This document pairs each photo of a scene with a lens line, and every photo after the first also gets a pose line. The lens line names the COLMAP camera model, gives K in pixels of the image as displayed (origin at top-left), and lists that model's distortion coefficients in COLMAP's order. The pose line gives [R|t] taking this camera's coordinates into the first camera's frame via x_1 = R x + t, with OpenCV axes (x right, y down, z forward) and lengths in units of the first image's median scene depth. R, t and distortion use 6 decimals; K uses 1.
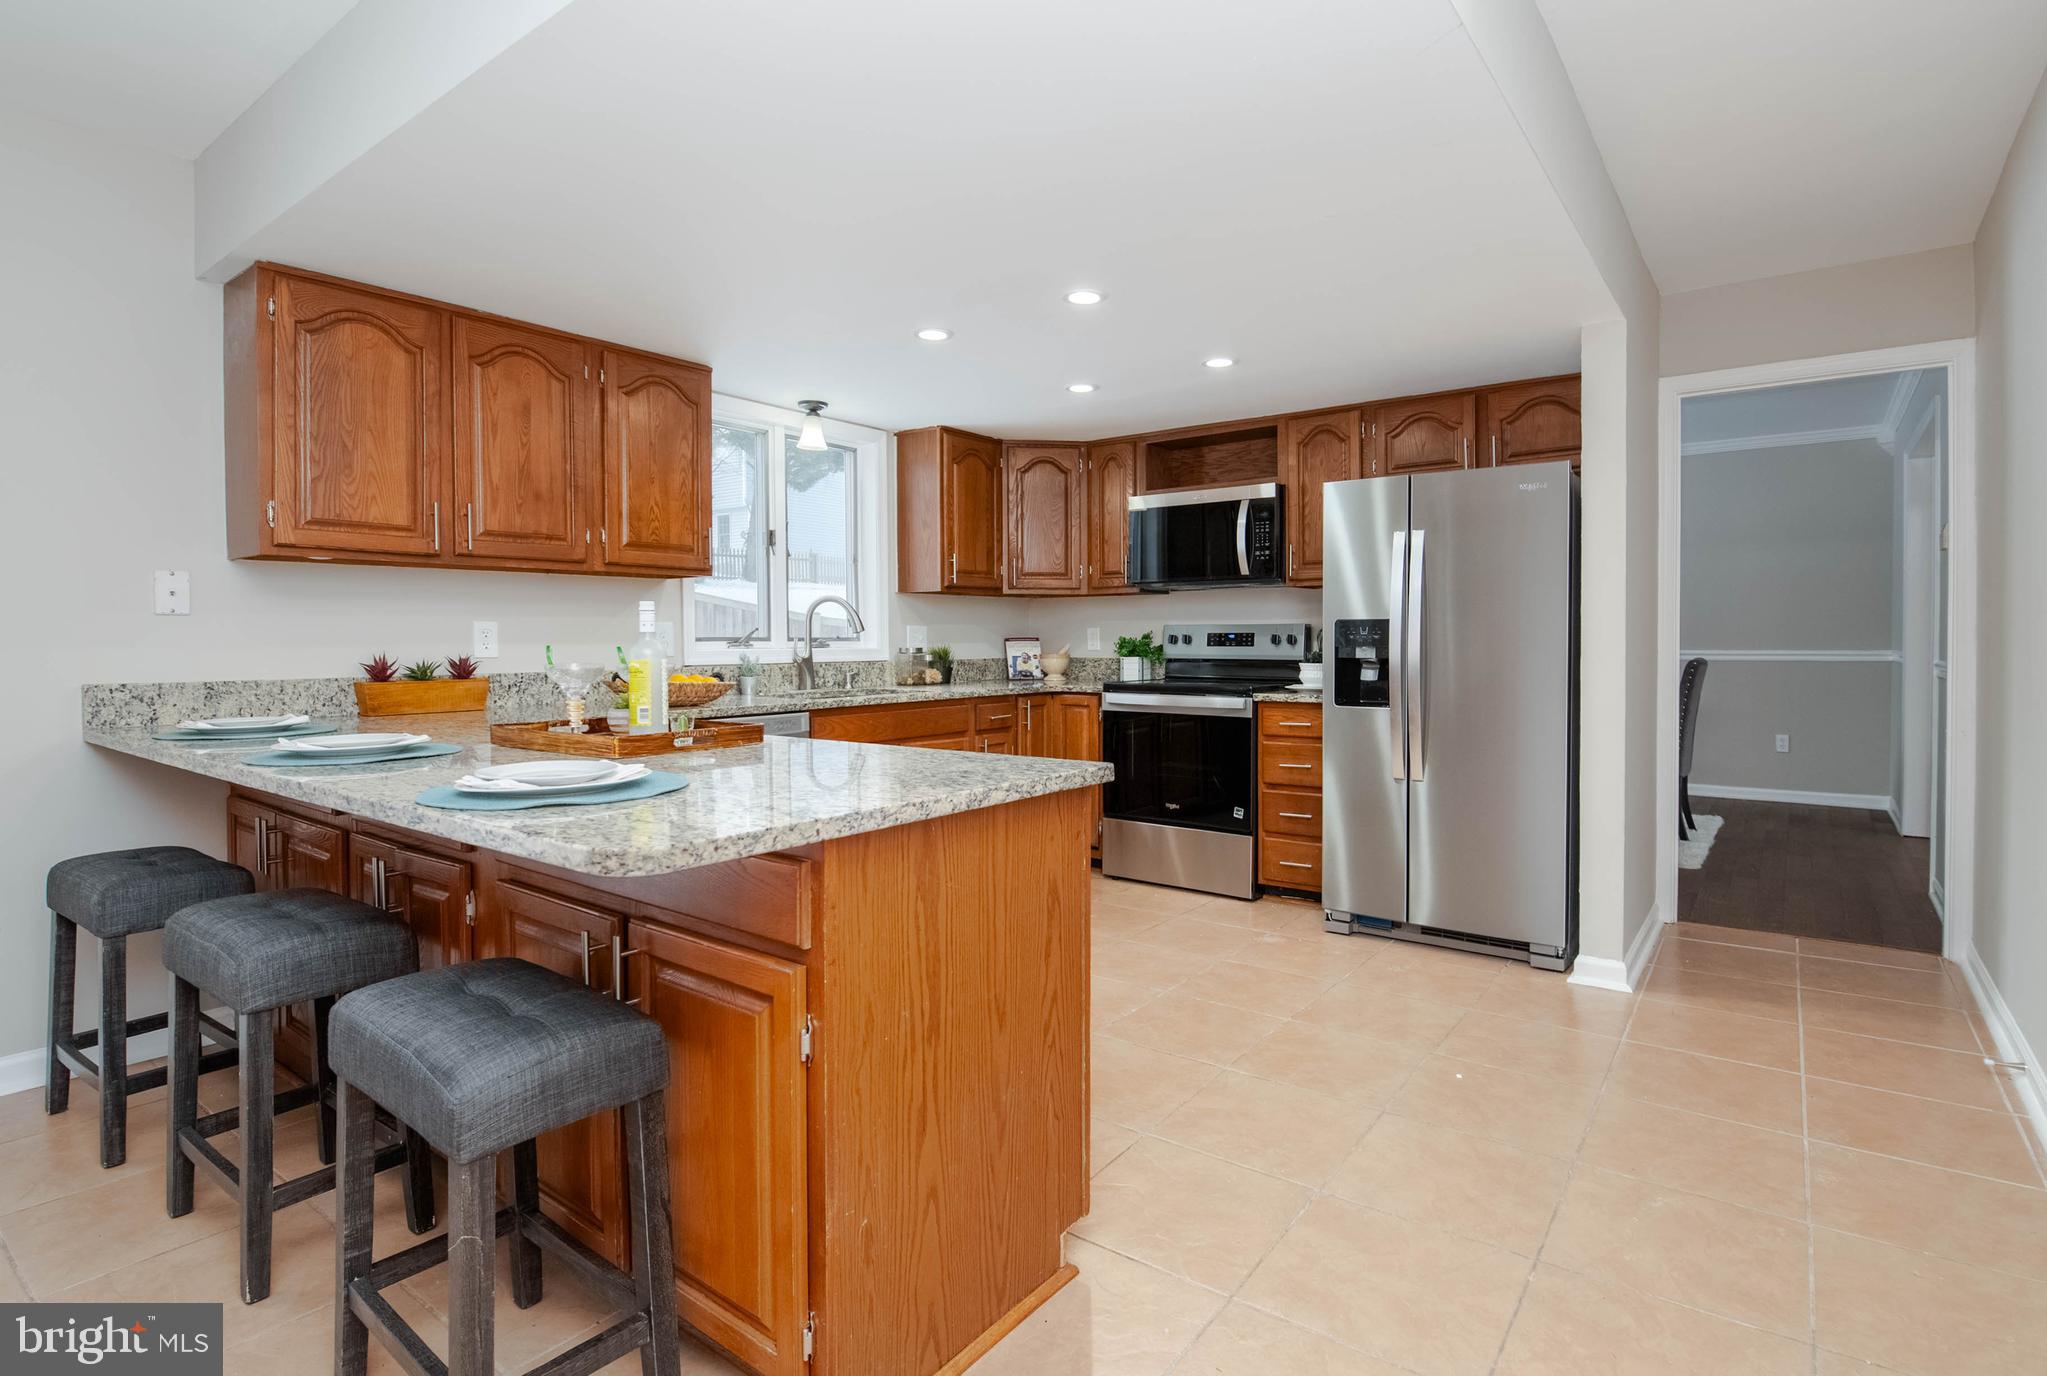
lens RADIAL K [[1013.6, 0, 1048.2], [0, 1013.6, 657.5], [0, 0, 1]] dist [-0.010709, 0.002448]
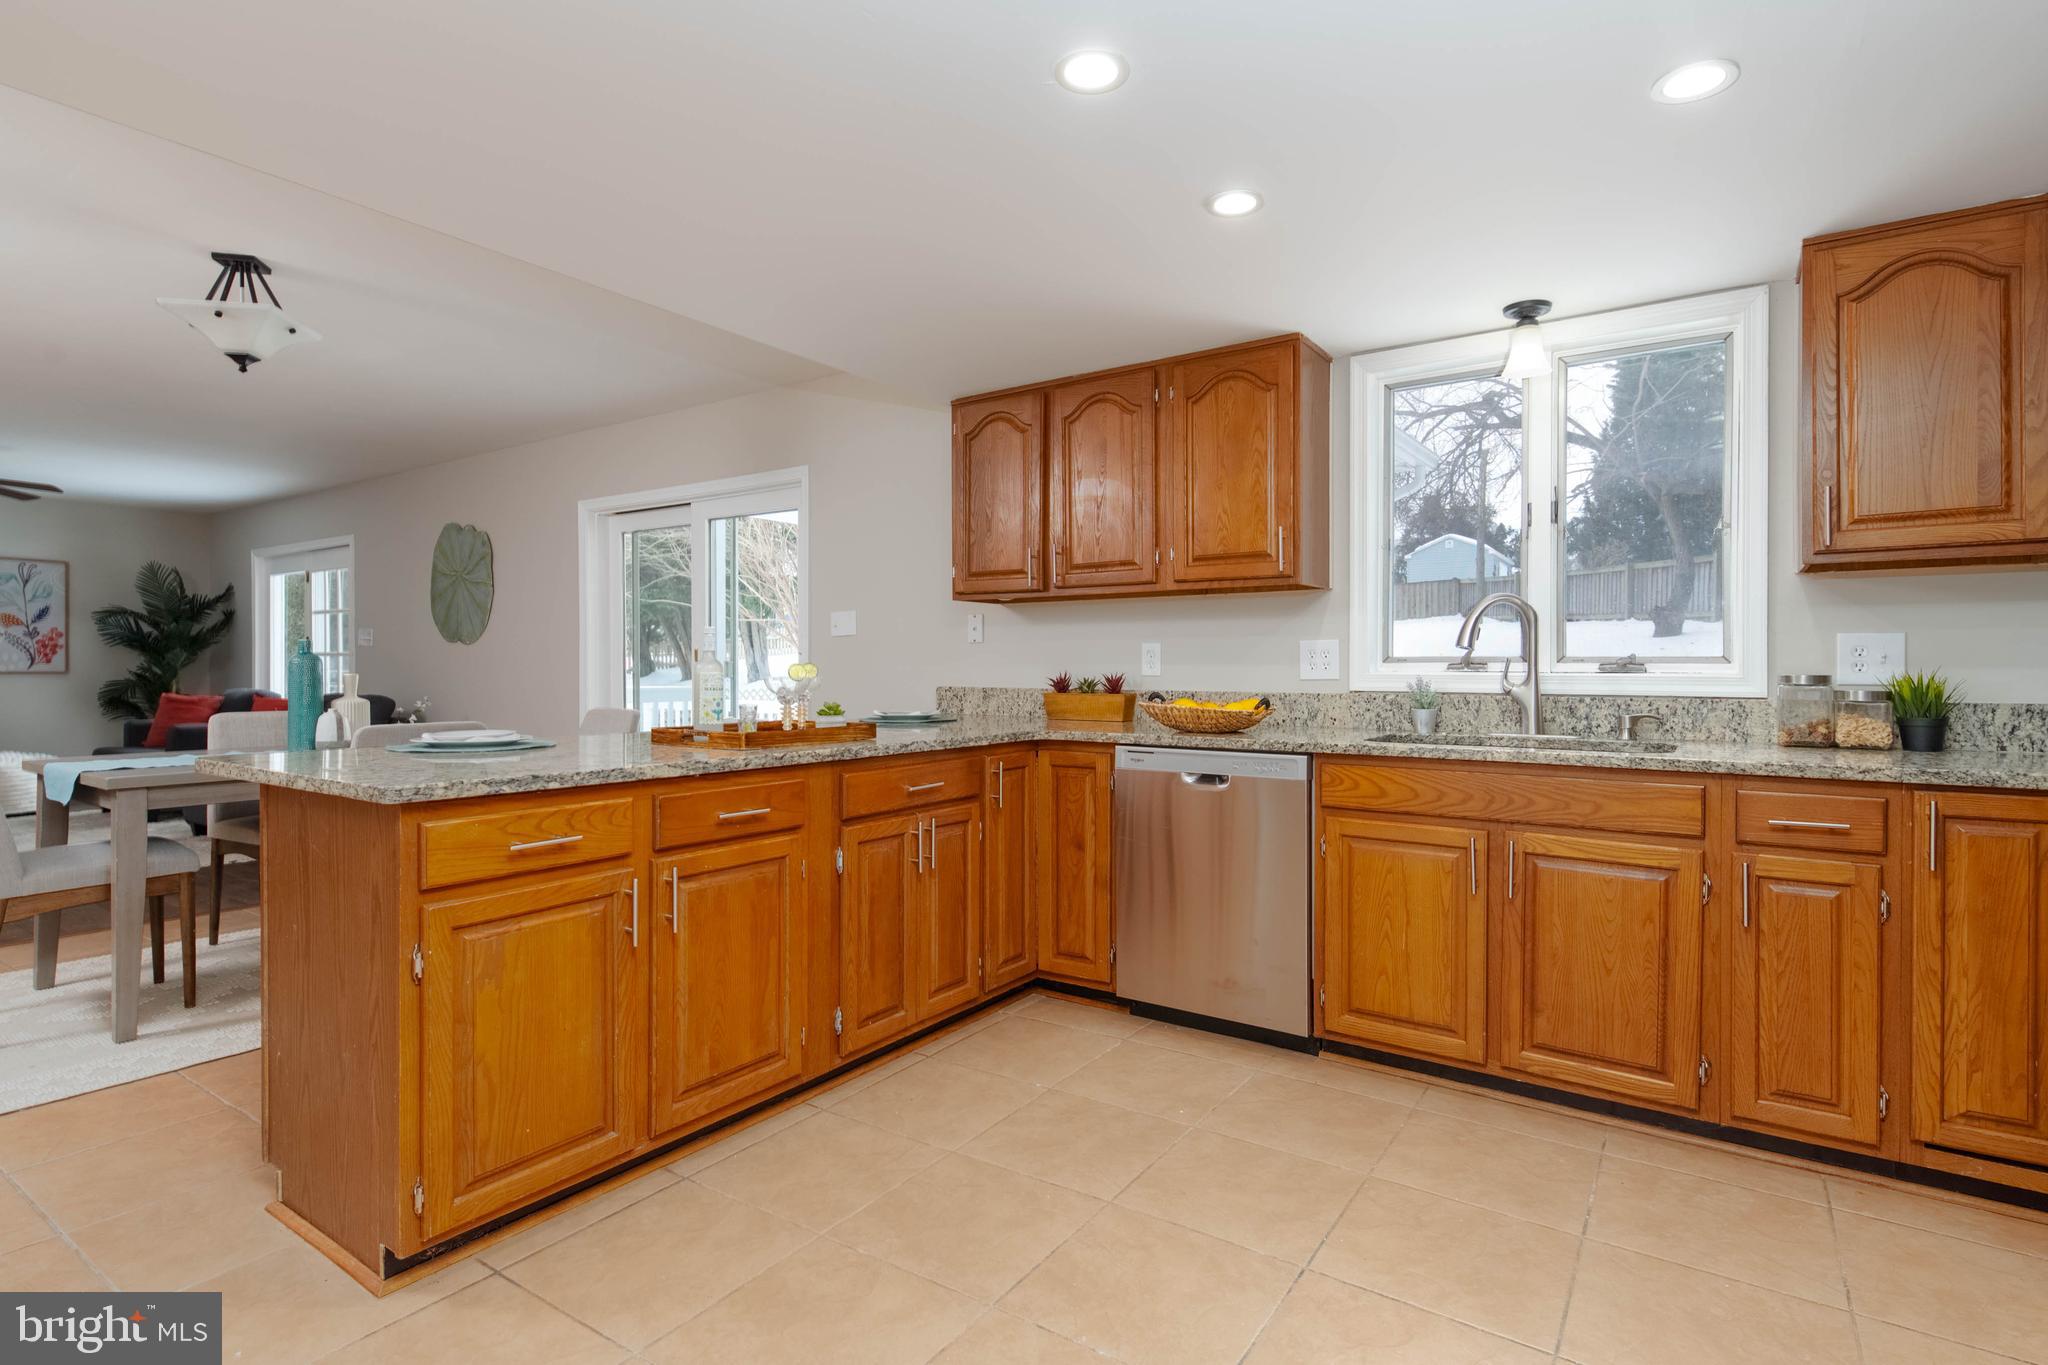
lens RADIAL K [[1011.3, 0, 1033.7], [0, 1011.3, 670.1], [0, 0, 1]] dist [0.011279, -0.005772]
pose [[0.038801, 0.008862, -0.999208, 0.437603], [-0.020108, 0.999765, 0.008086, -0.009974], [0.999045, 0.019778, 0.038970, 0.667421]]
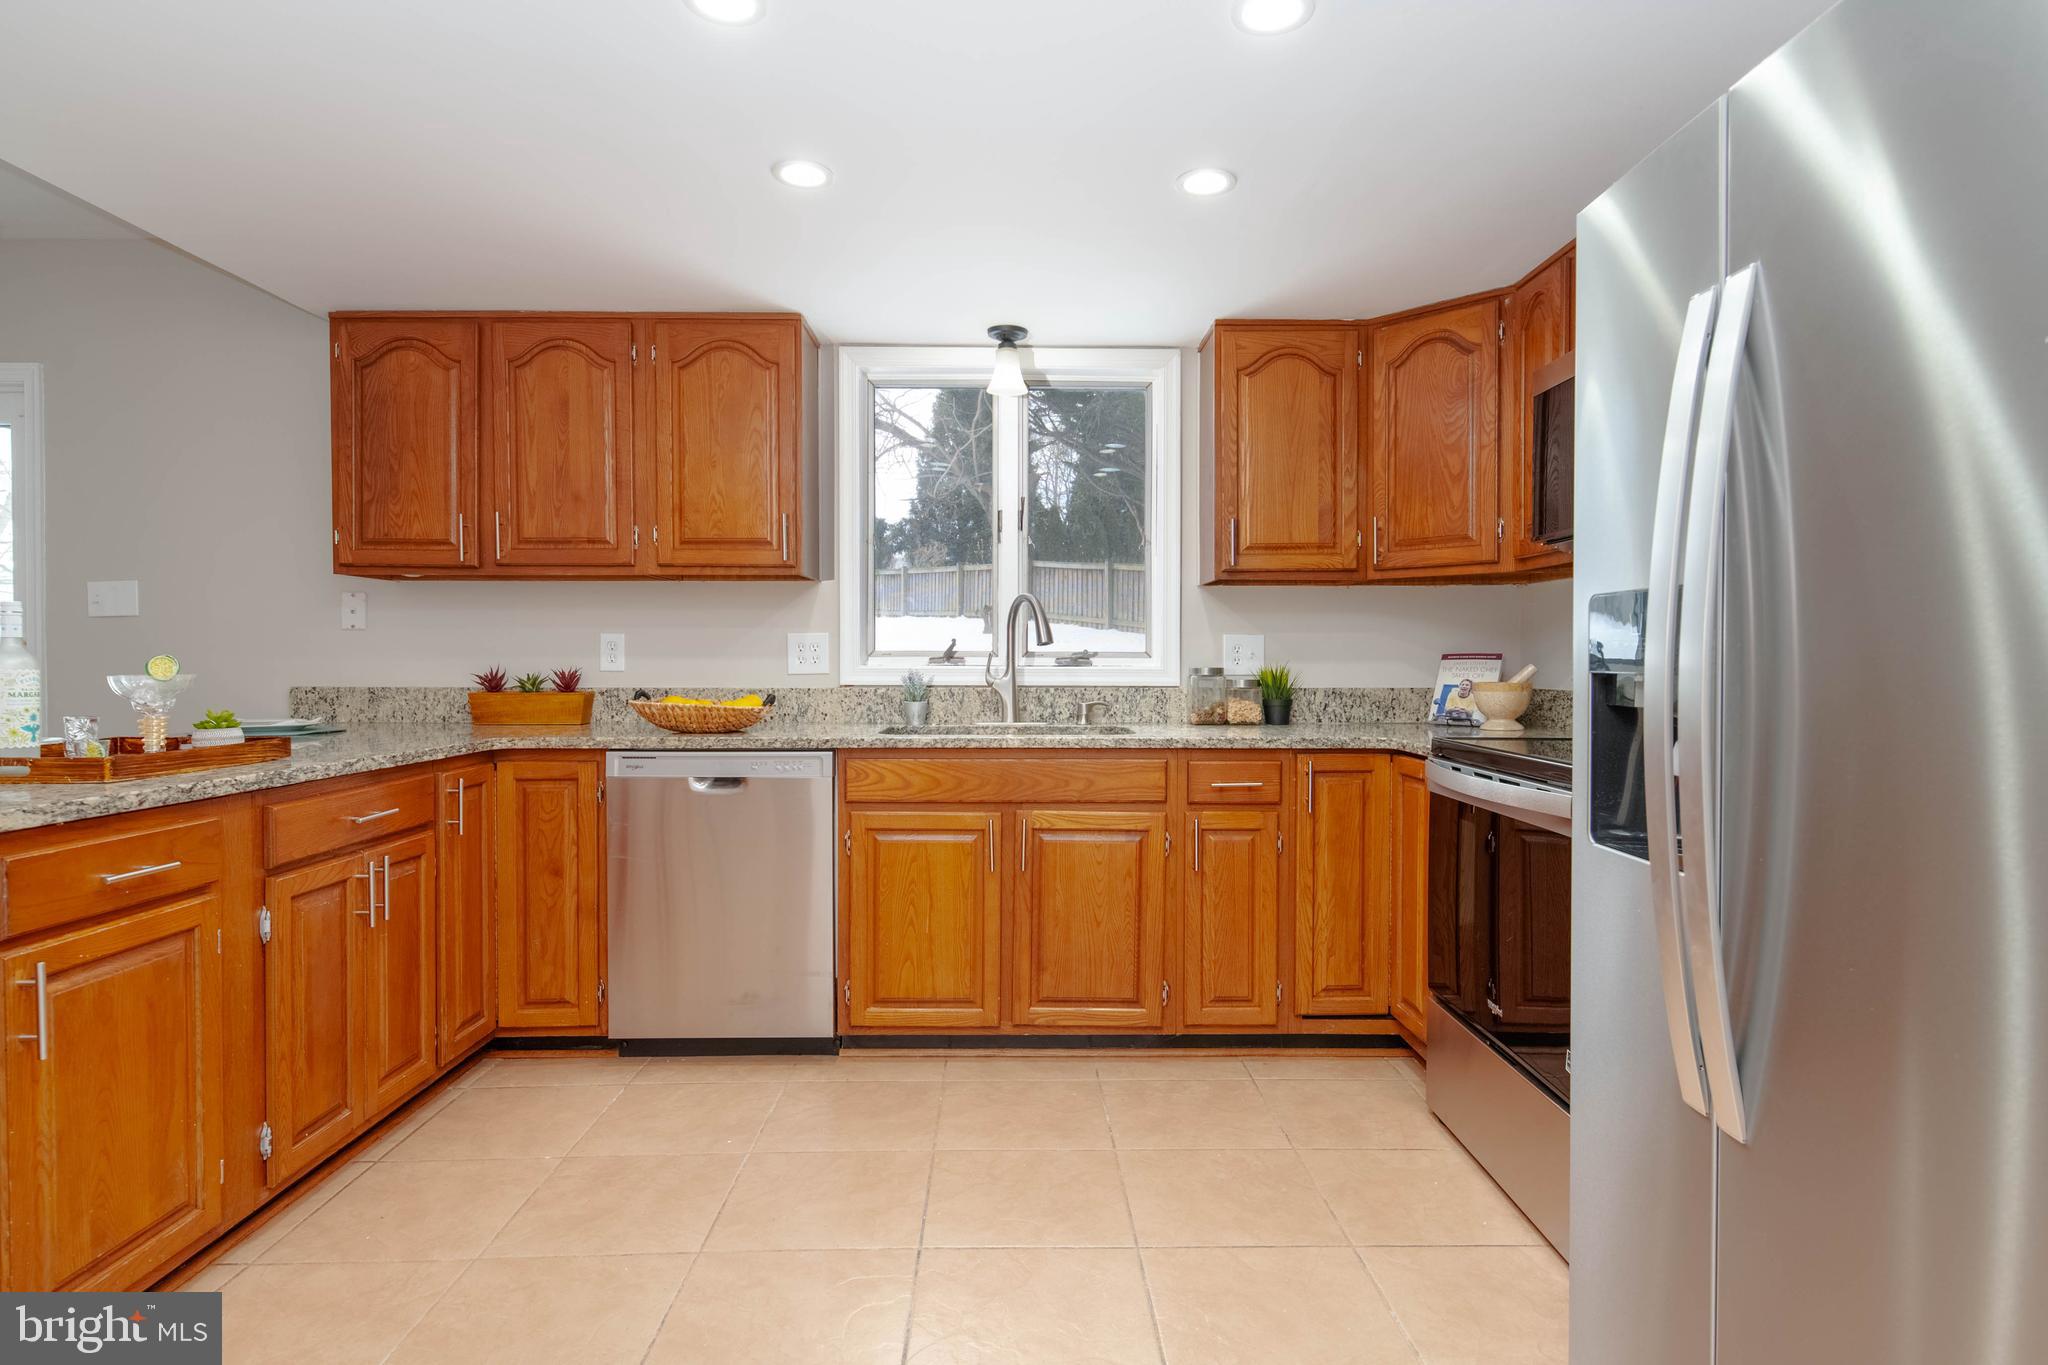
lens RADIAL K [[1086.4, 0, 1034.4], [0, 1086.4, 678.9], [0, 0, 1]] dist [0.016501, -0.012734]
pose [[0.609372, 0.019692, -0.792640, 0.415153], [-0.019216, 0.999765, 0.010065, -0.008498], [0.792652, 0.009098, 0.609607, 0.551912]]
